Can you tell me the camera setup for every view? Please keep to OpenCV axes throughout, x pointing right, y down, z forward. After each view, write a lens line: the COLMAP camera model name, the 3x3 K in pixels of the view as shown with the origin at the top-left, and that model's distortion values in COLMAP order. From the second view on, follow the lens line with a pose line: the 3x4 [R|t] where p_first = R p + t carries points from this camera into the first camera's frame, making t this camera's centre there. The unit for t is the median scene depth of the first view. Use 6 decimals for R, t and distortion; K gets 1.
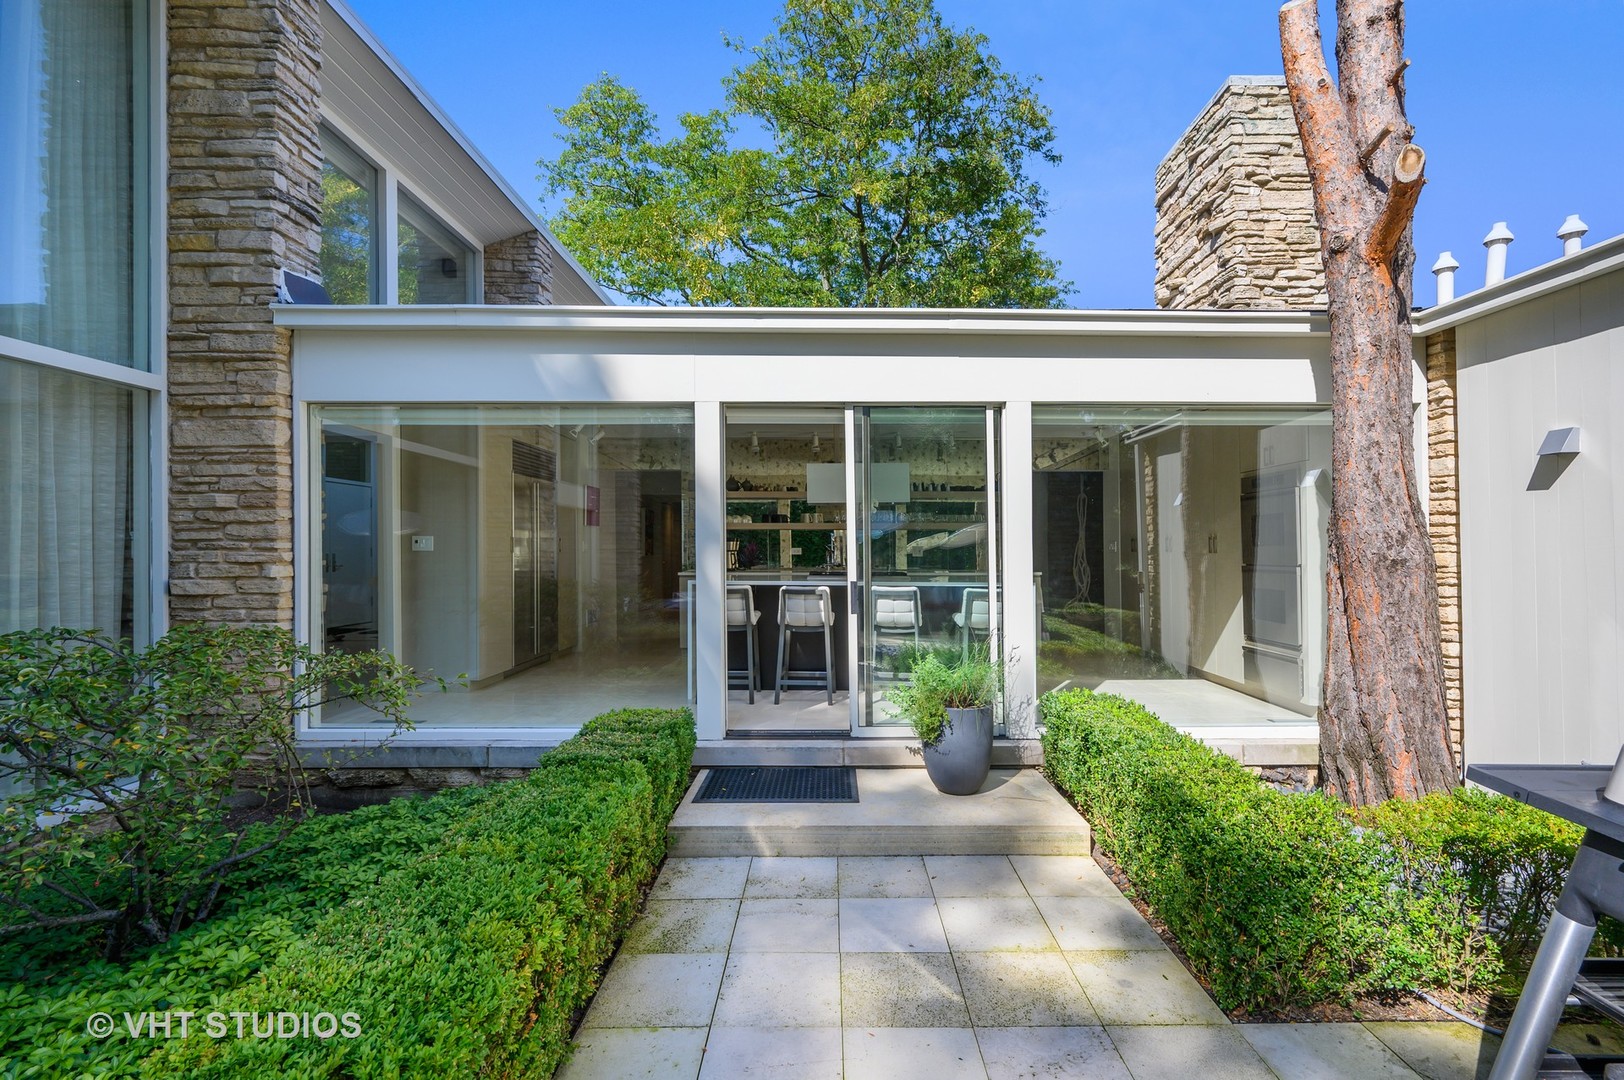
lens RADIAL K [[788.0, 0, 815.4], [0, 788.0, 529.1], [0, 0, 1]] dist [-0.006187, -0.000826]
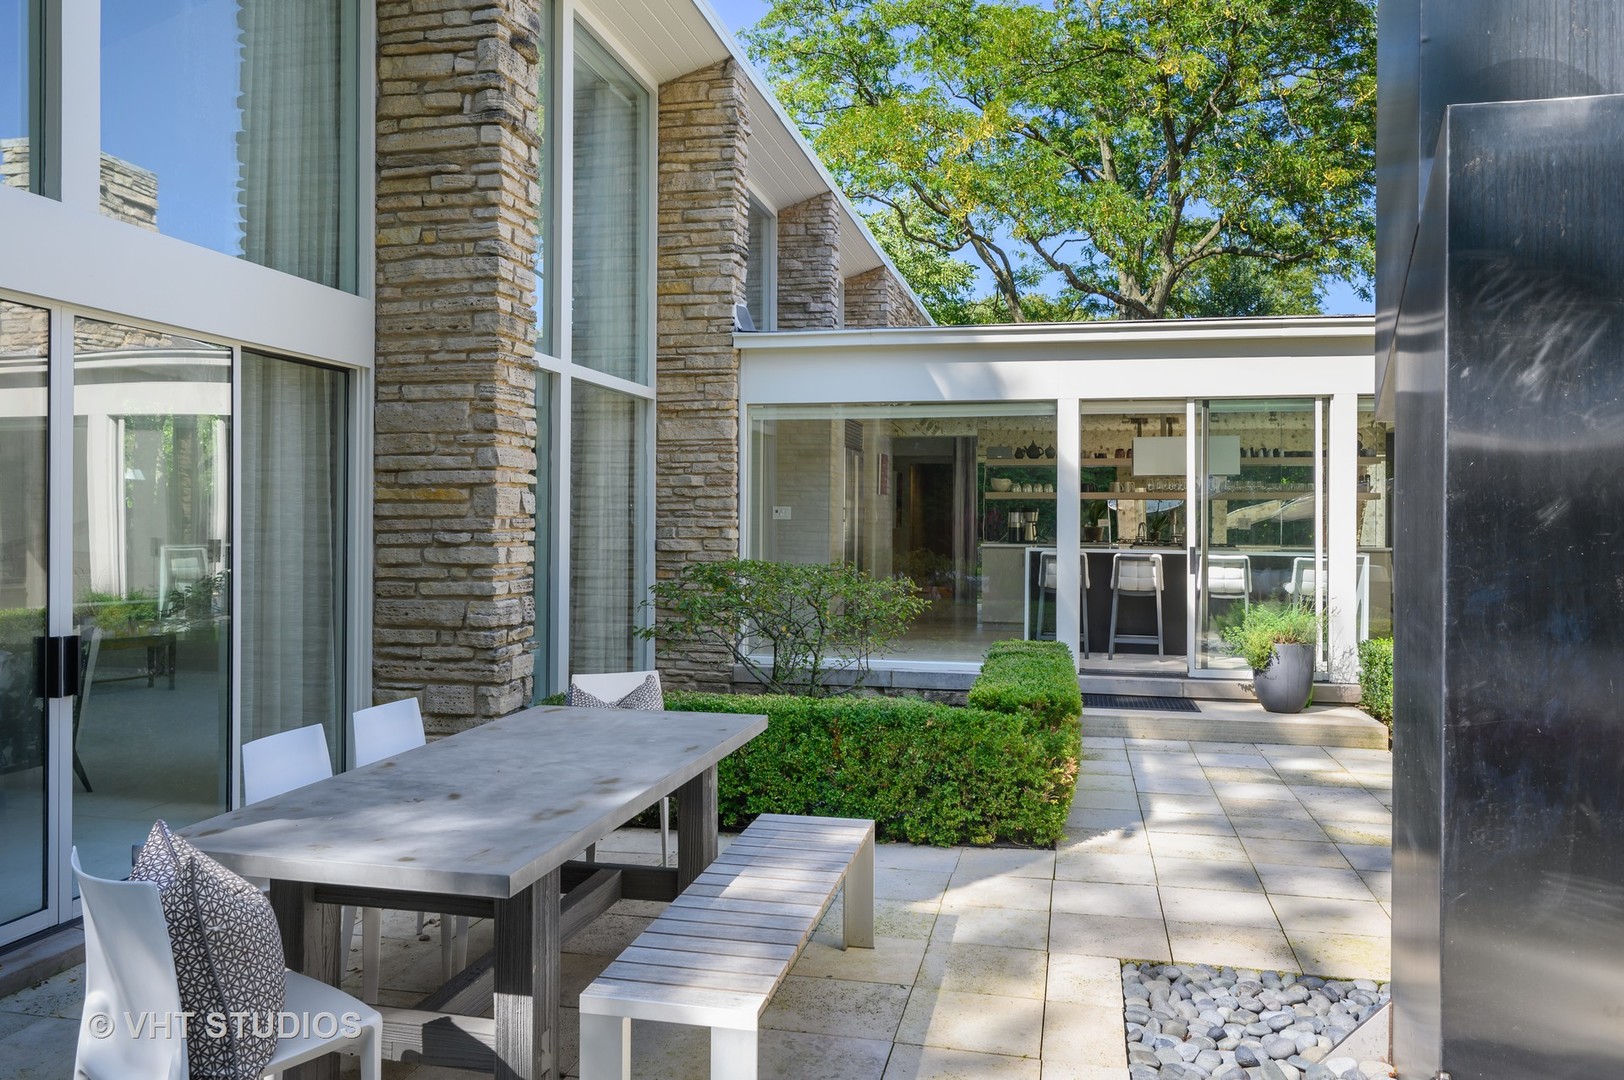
lens RADIAL K [[1175.7, 0, 764.1], [0, 1175.7, 525.8], [0, 0, 1]] dist [-0.003372, -0.003777]
pose [[0.968622, 0.008412, -0.248397, -0.142655], [-0.000996, 0.999550, 0.029964, -0.019465], [0.248537, -0.028776, 0.968195, -0.910461]]
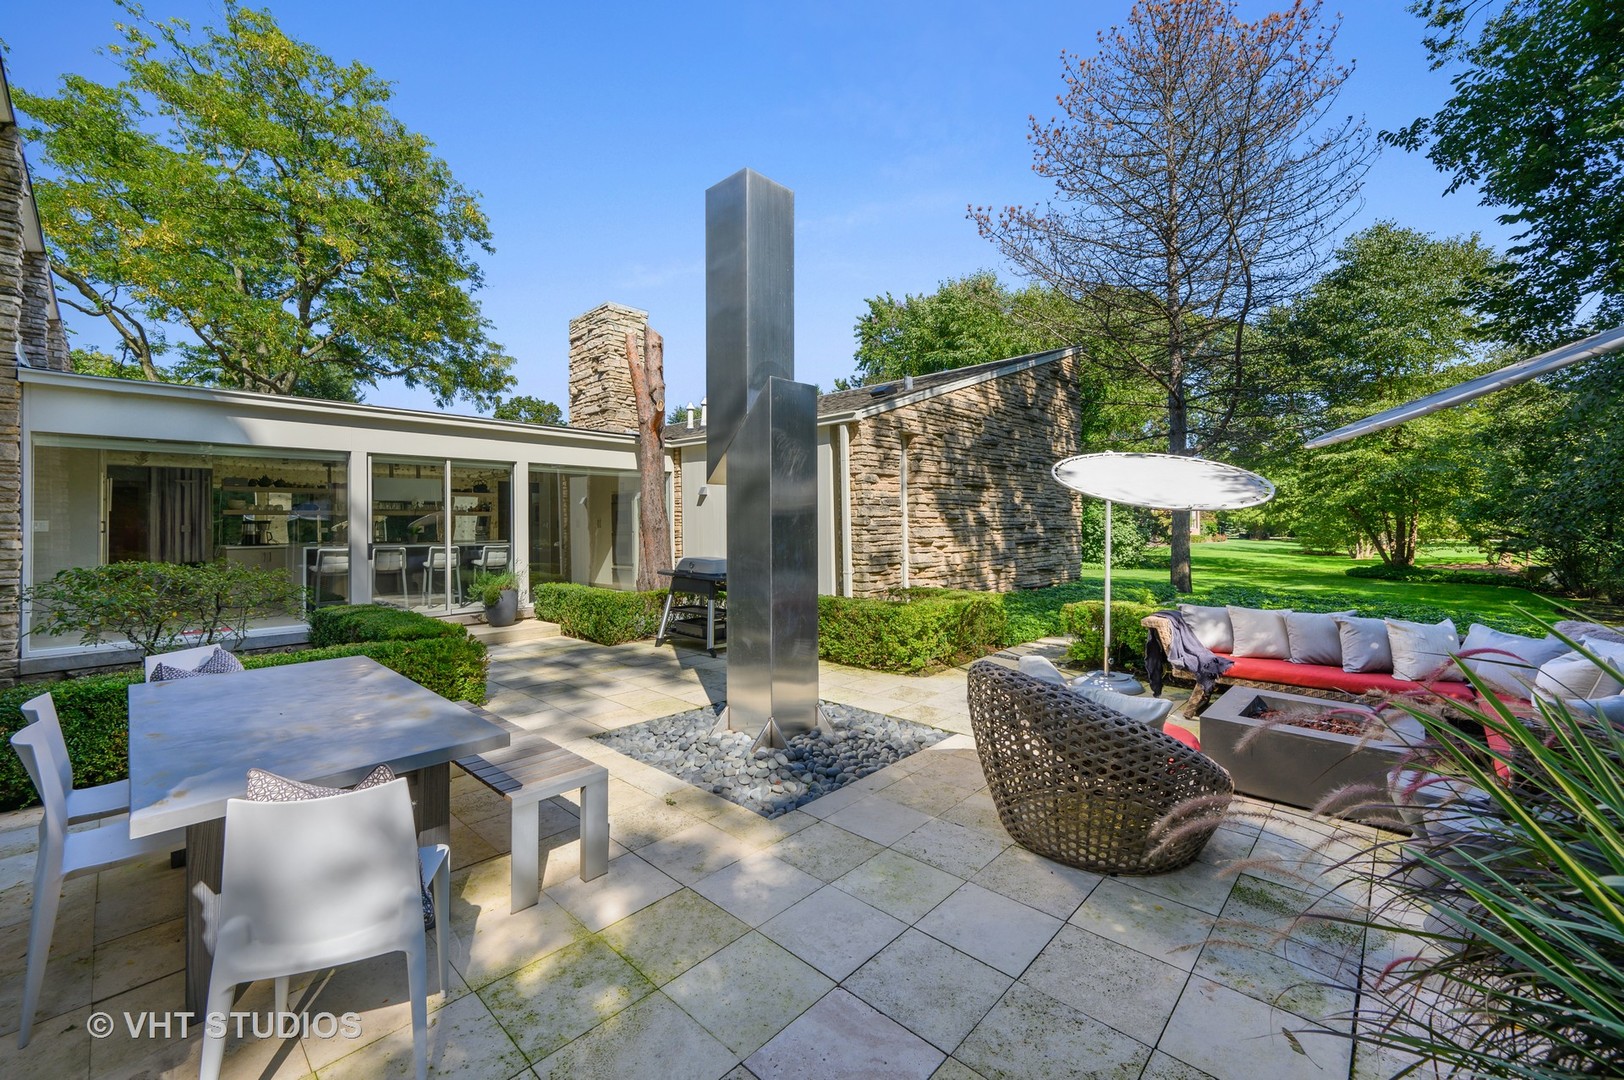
lens RADIAL K [[639.8, 0, 815.1], [0, 639.8, 523.5], [0, 0, 1]] dist [-0.002418, -0.000331]
pose [[0.693769, -0.005137, 0.720179, -0.506877], [-0.007995, 0.999858, 0.014833, -0.017491], [-0.720153, -0.016048, 0.693630, -0.937637]]
